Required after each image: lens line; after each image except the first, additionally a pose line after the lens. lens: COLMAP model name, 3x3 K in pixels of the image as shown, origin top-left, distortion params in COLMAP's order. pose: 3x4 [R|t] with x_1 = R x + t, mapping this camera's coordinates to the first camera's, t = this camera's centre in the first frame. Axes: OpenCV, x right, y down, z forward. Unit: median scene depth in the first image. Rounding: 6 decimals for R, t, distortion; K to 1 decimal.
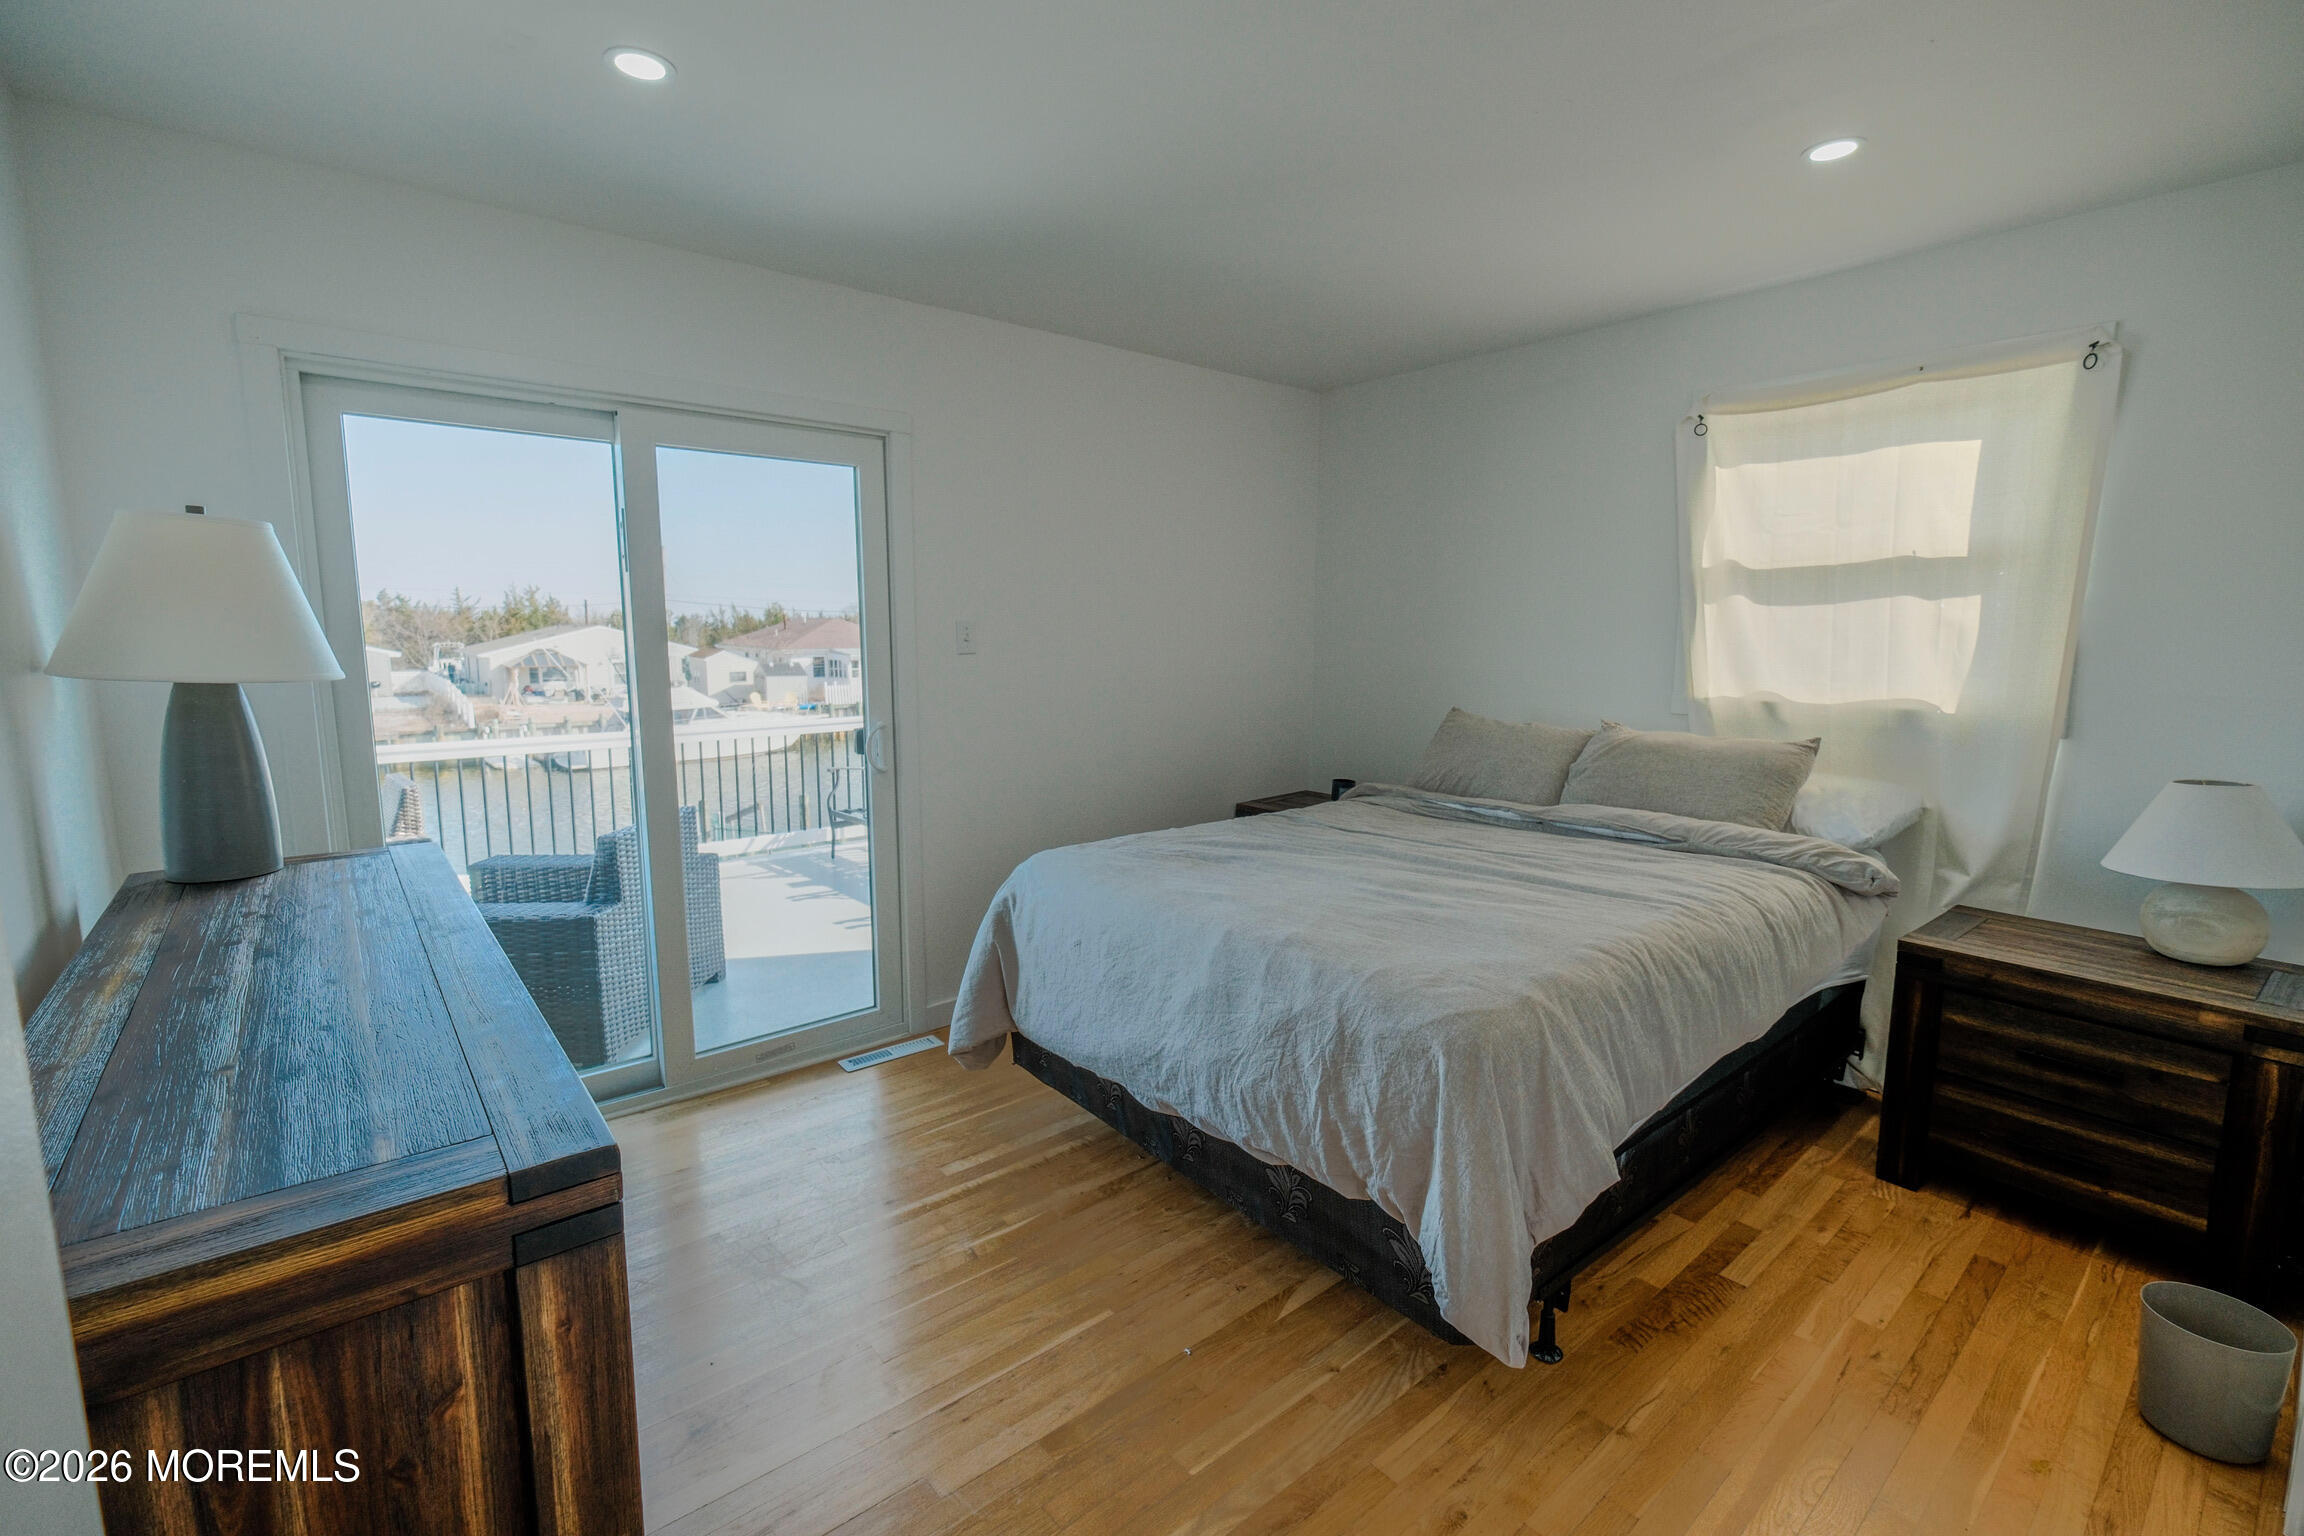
lens RADIAL K [[1000.4, 0, 1152.4], [0, 1000.4, 775.8], [0, 0, 1]] dist [-0.002242, -0.001120]
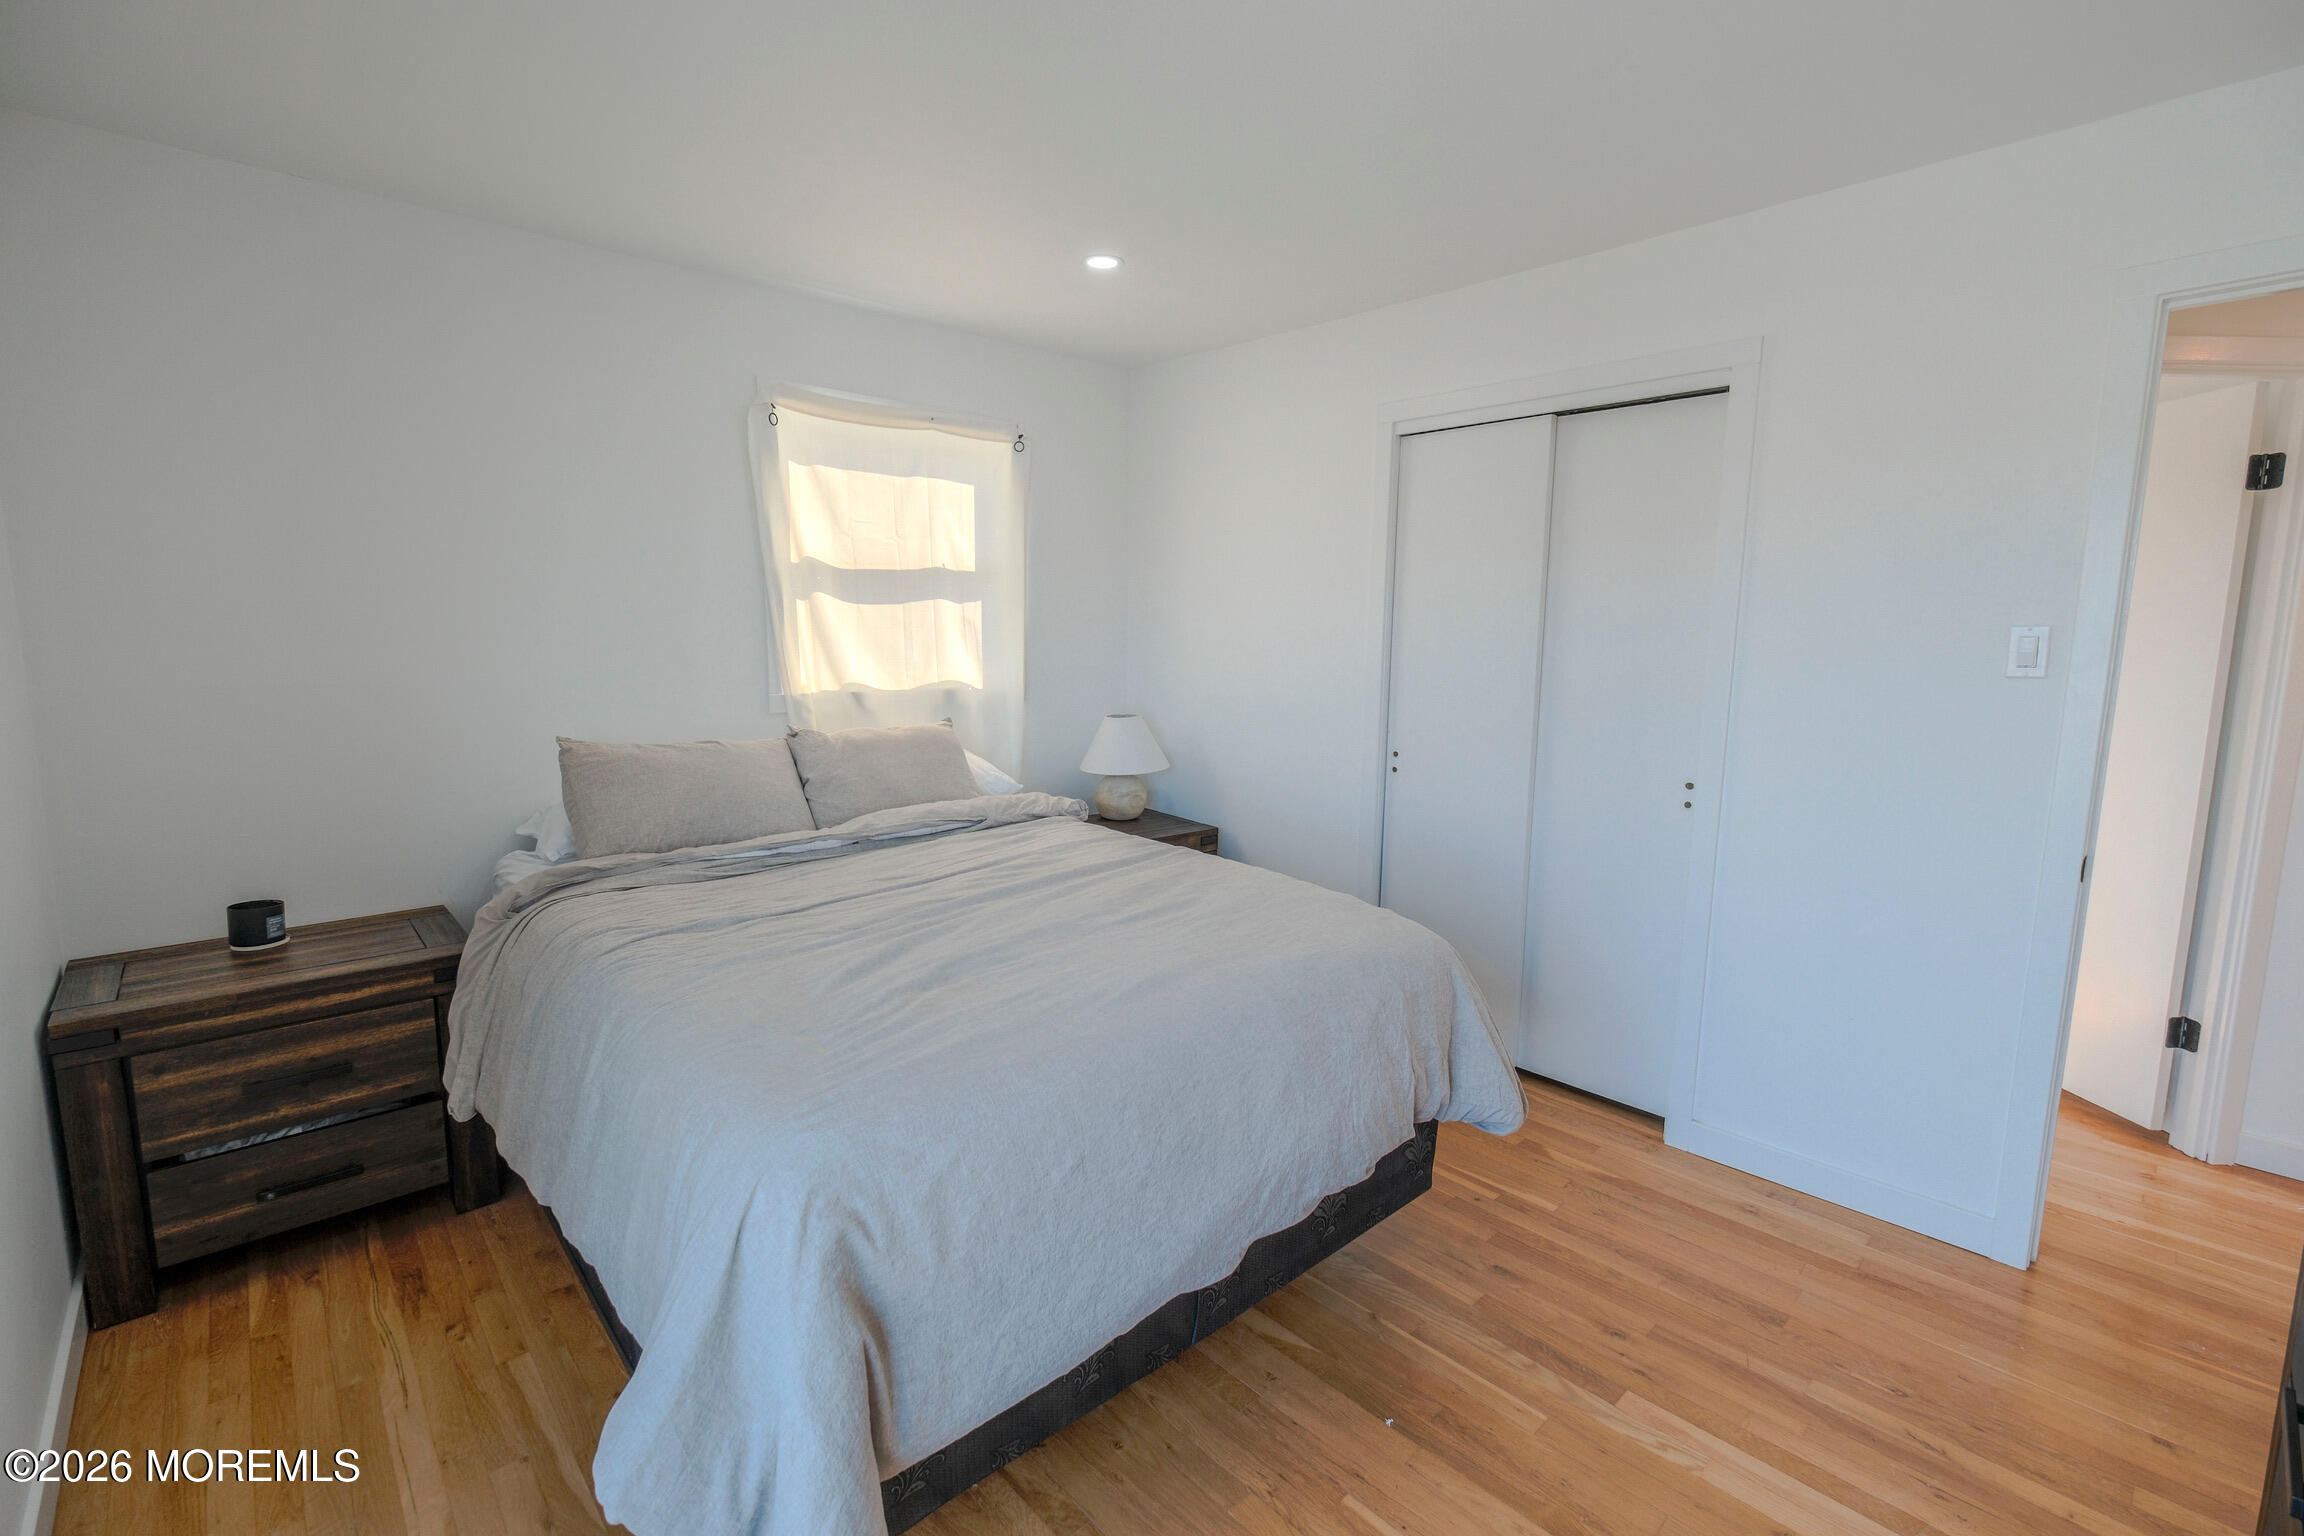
lens RADIAL K [[1000.4, 0, 1155.1], [0, 1000.4, 769.1], [0, 0, 1]] dist [-0.002242, -0.001120]
pose [[-0.048990, -0.144788, 0.988249, -0.522124], [0.136149, 0.979234, 0.150216, -0.120051], [-0.989476, 0.141908, -0.028260, 0.778691]]
